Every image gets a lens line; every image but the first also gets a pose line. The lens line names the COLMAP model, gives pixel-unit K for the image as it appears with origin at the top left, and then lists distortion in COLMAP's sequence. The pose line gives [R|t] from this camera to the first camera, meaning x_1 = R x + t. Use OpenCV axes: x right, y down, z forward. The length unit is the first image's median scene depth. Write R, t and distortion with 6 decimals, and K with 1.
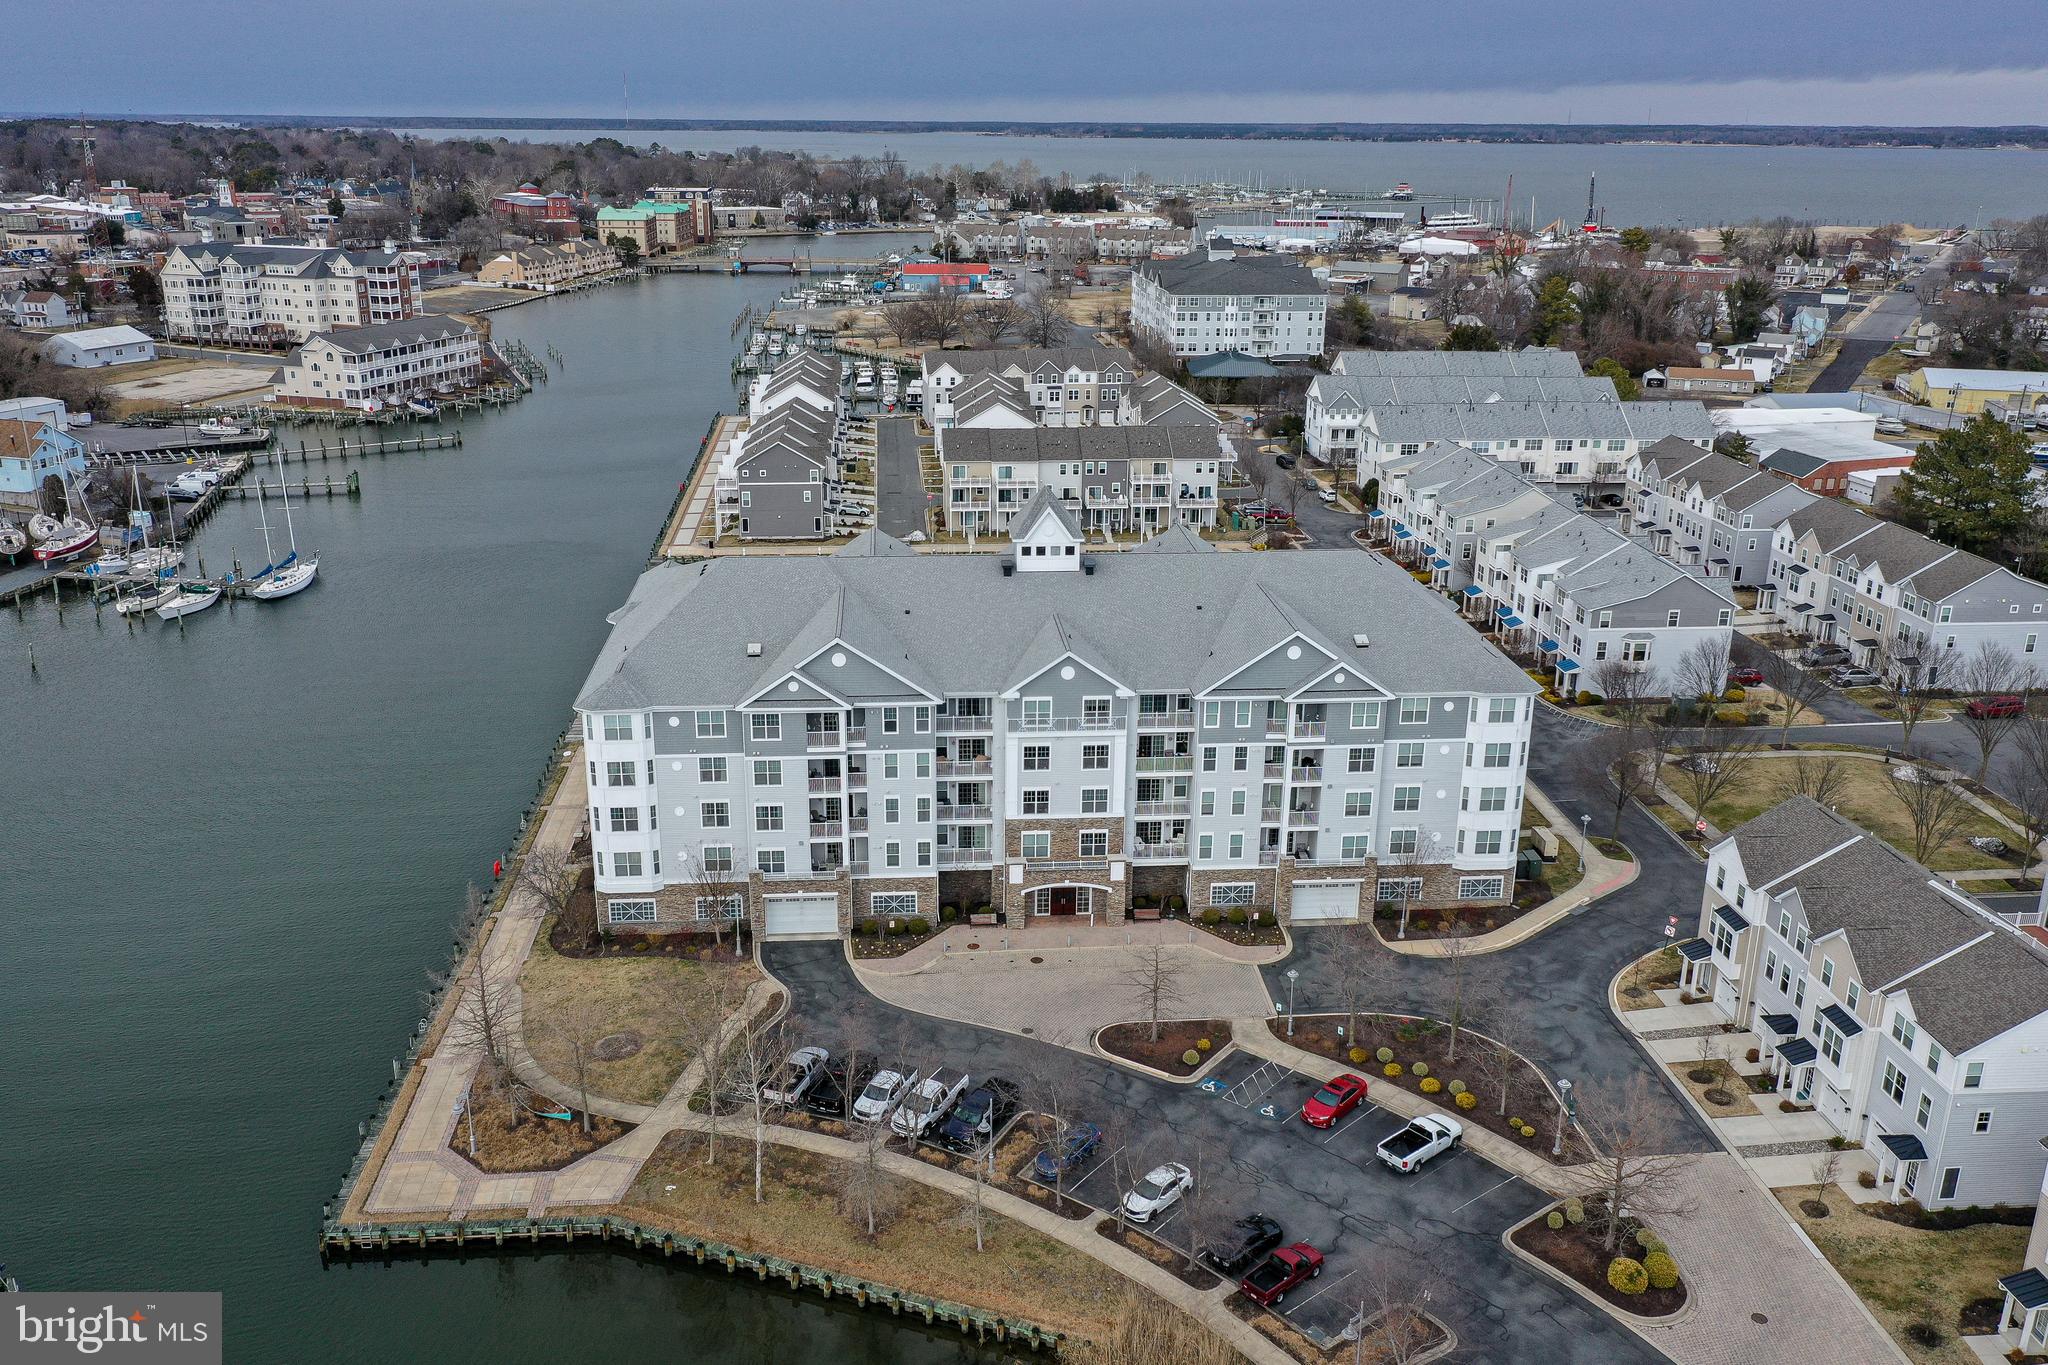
lens RADIAL K [[1687.1, 0, 1024.0], [0, 1687.1, 682.5], [0, 0, 1]] dist [0.013849, 0.005917]
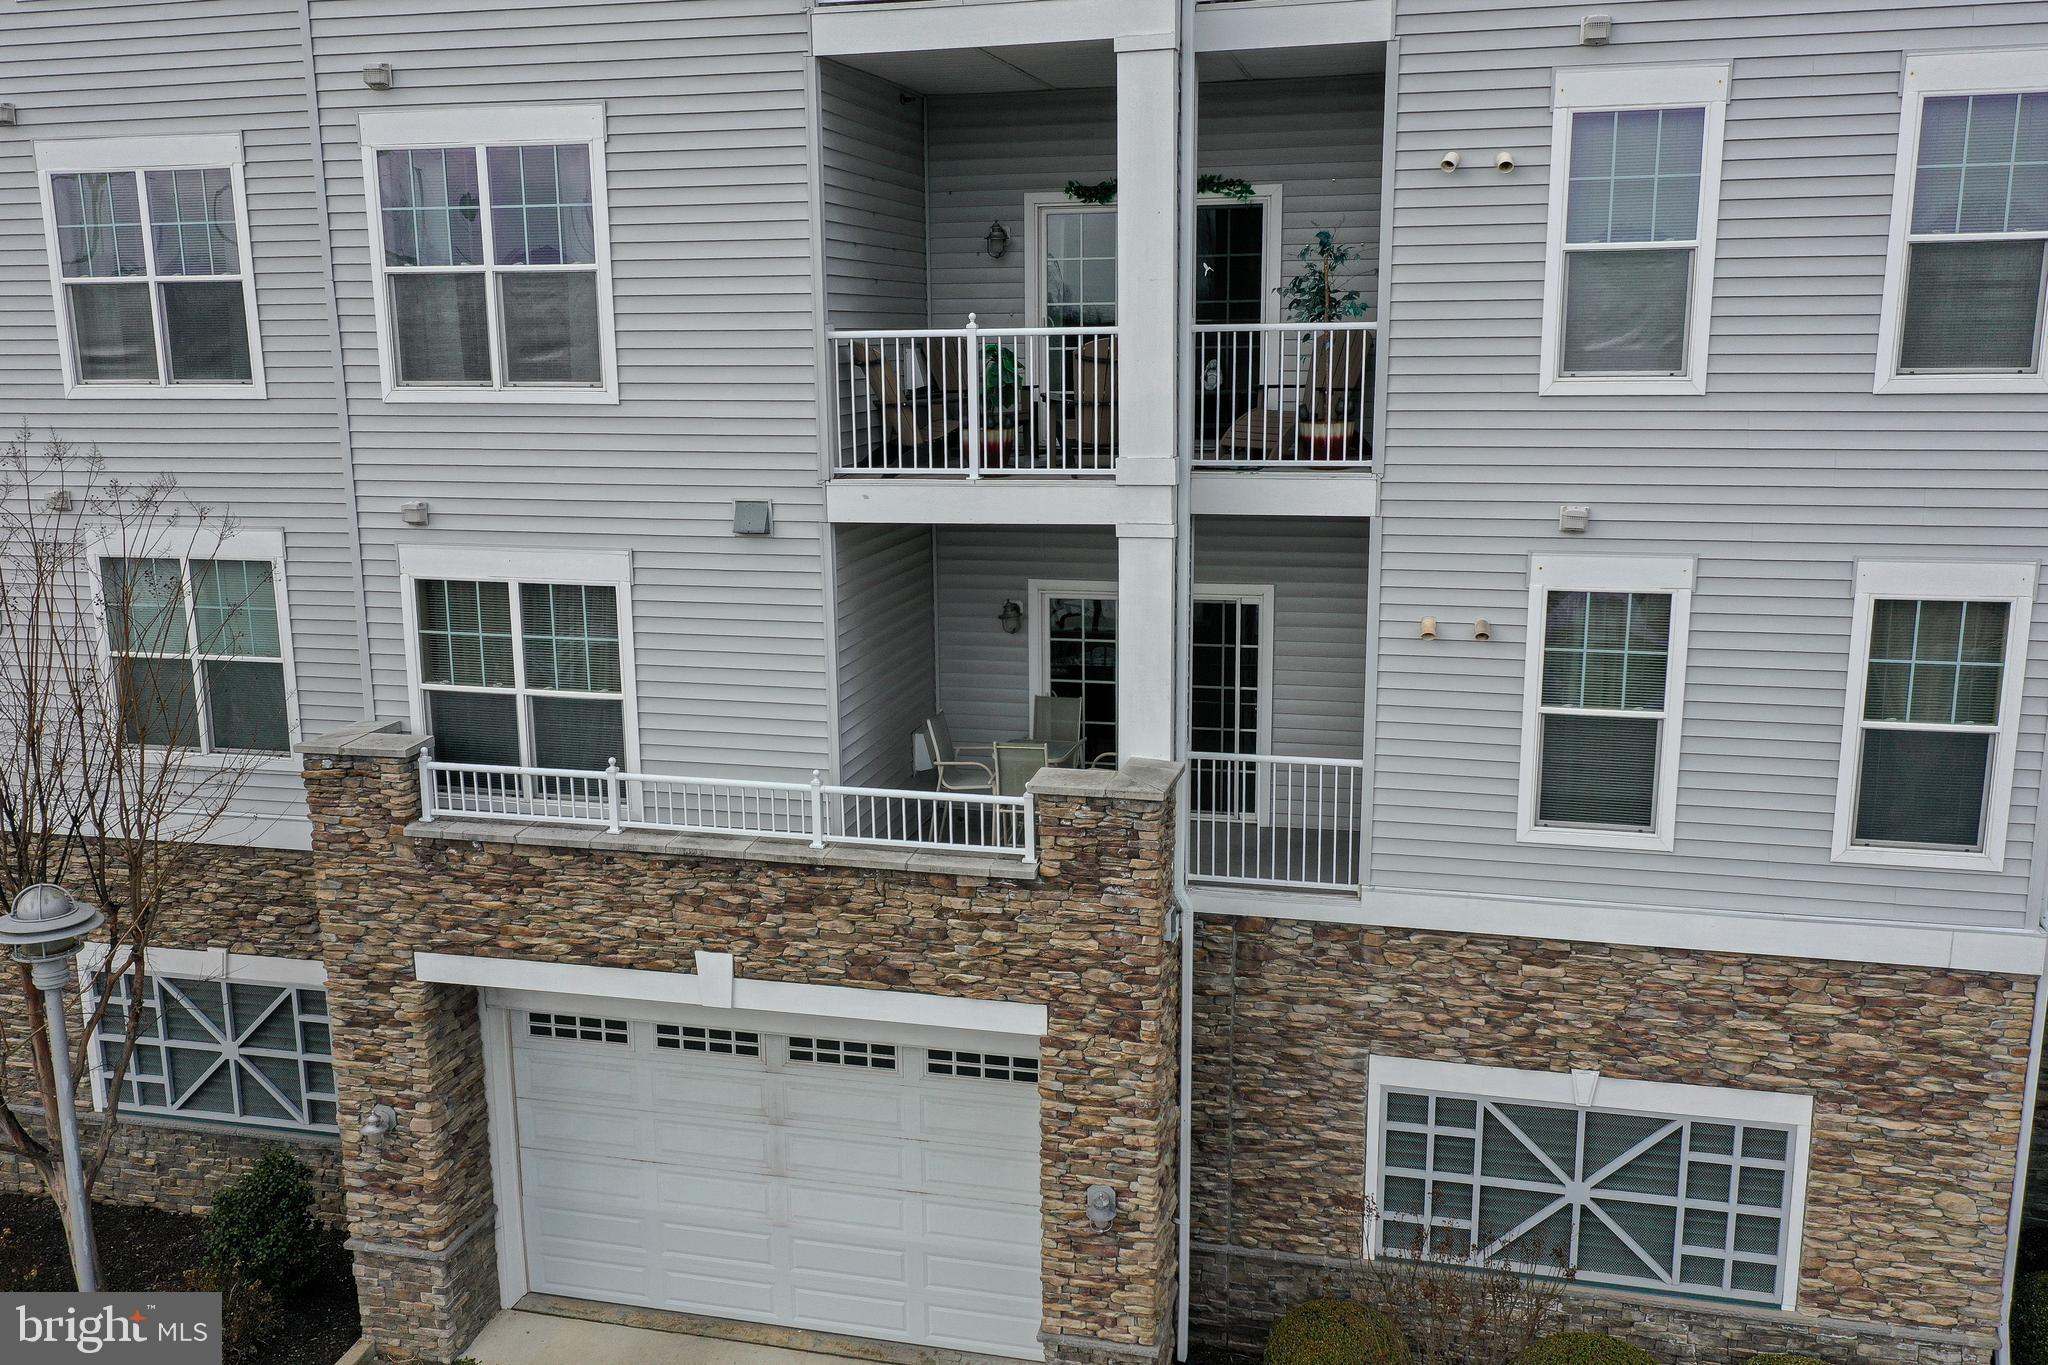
lens RADIAL K [[1699.0, 0, 1024.0], [0, 1699.0, 682.5], [0, 0, 1]] dist [0.009208, 0.018306]
pose [[0.947547, 0.045074, -0.316421, -0.077558], [-0.083297, 0.990619, -0.108328, 0.113710], [0.308570, 0.129003, 0.942413, 0.880794]]
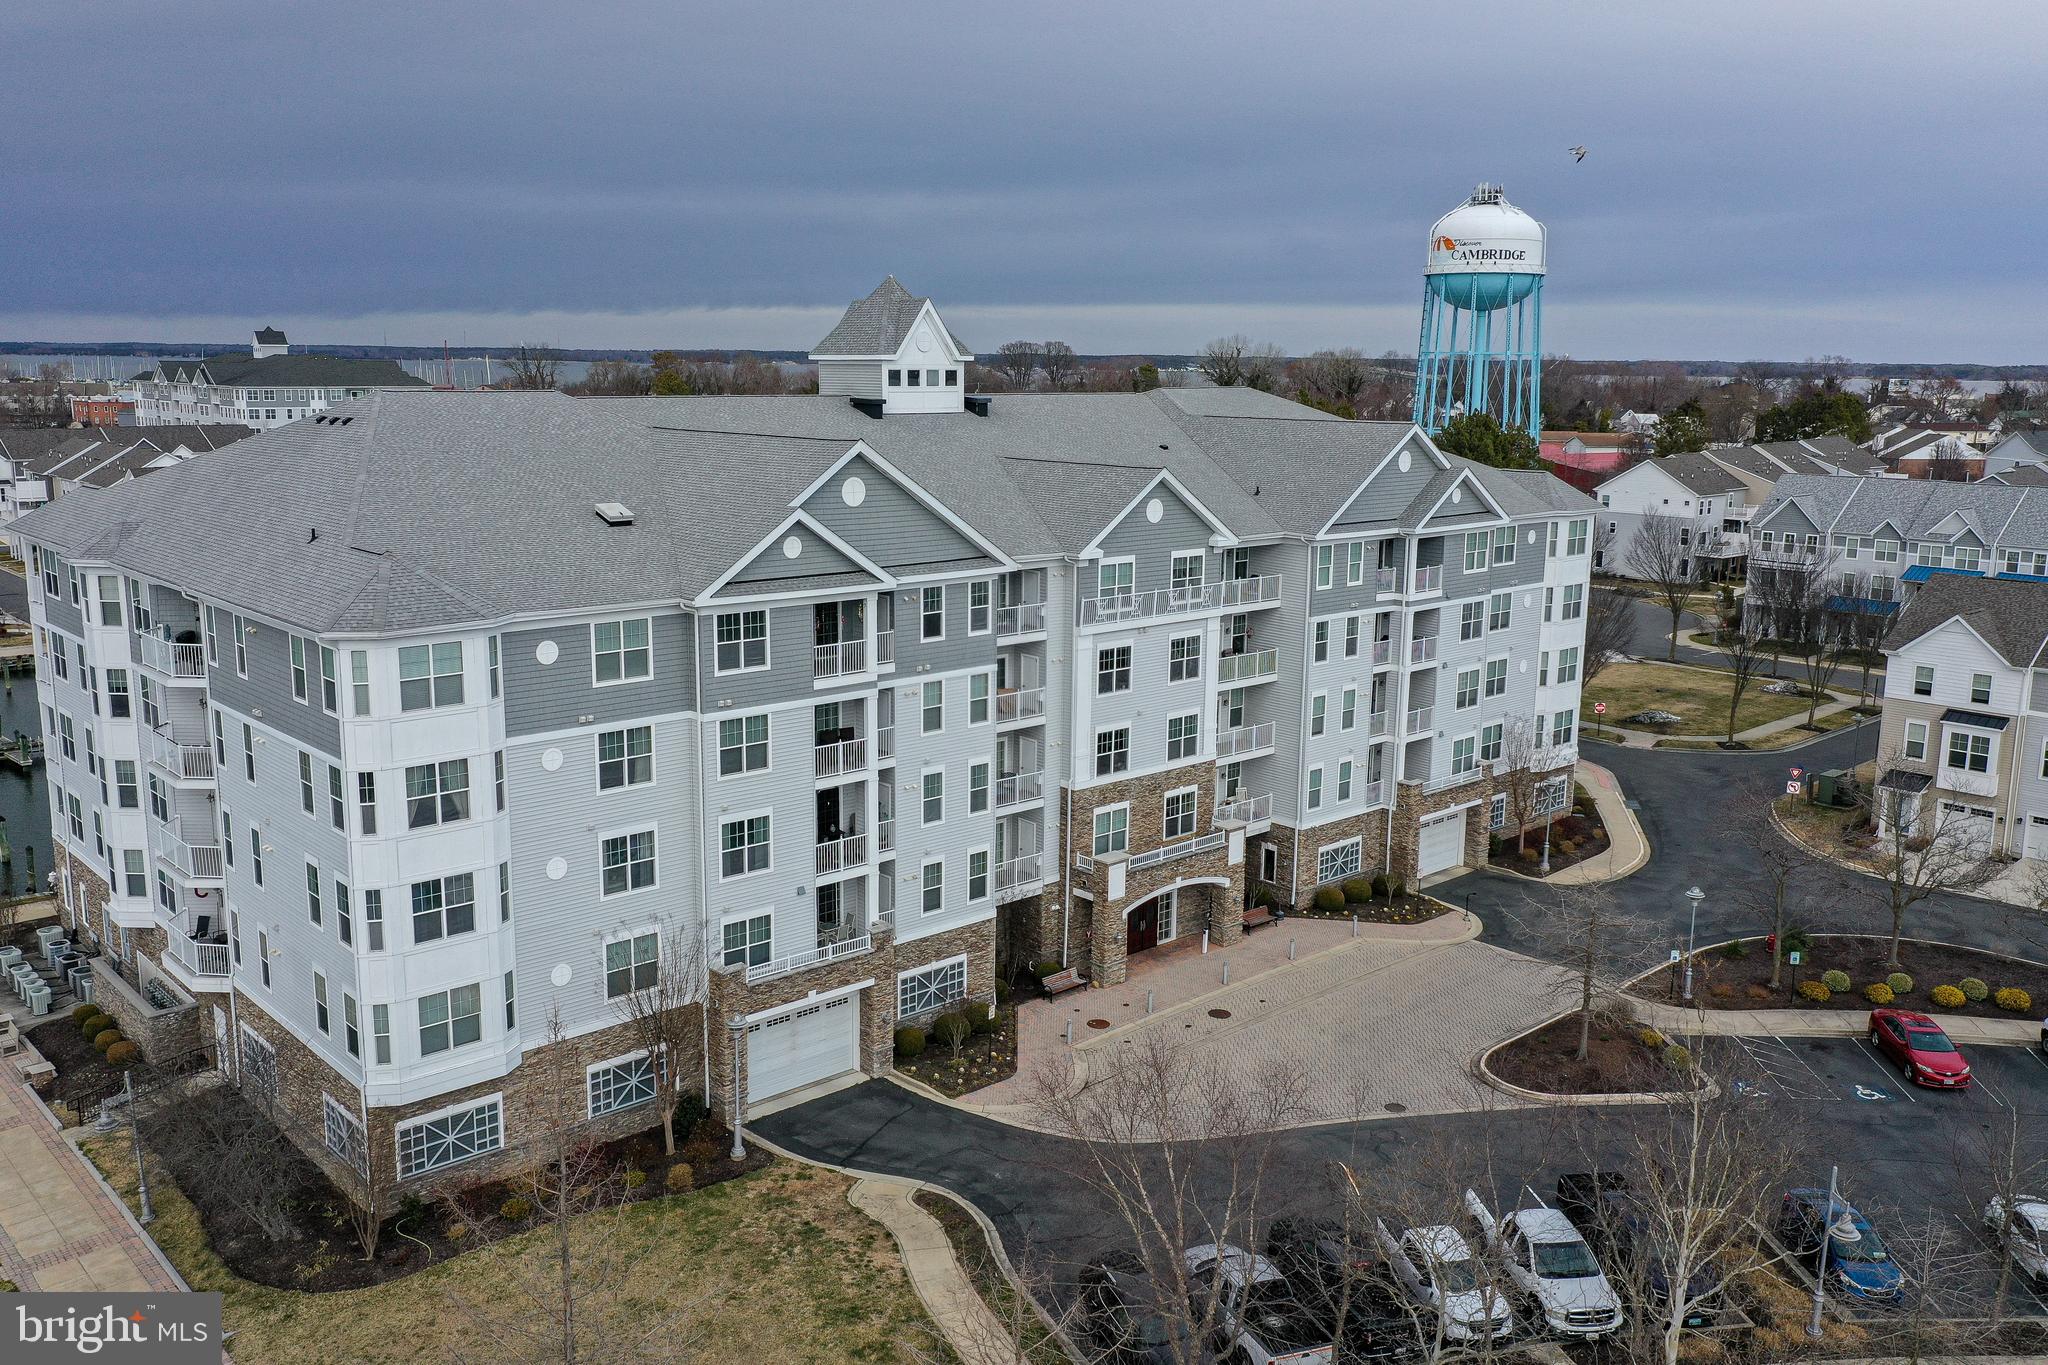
lens RADIAL K [[1679.2, 0, 1019.7], [0, 1679.2, 680.2], [0, 0, 1]] dist [0.013162, -0.001777]
pose [[0.791421, -0.115265, 0.600306, -0.353882], [0.189836, 0.979848, -0.062132, 0.076240], [-0.581047, 0.163132, 0.797353, 0.560482]]
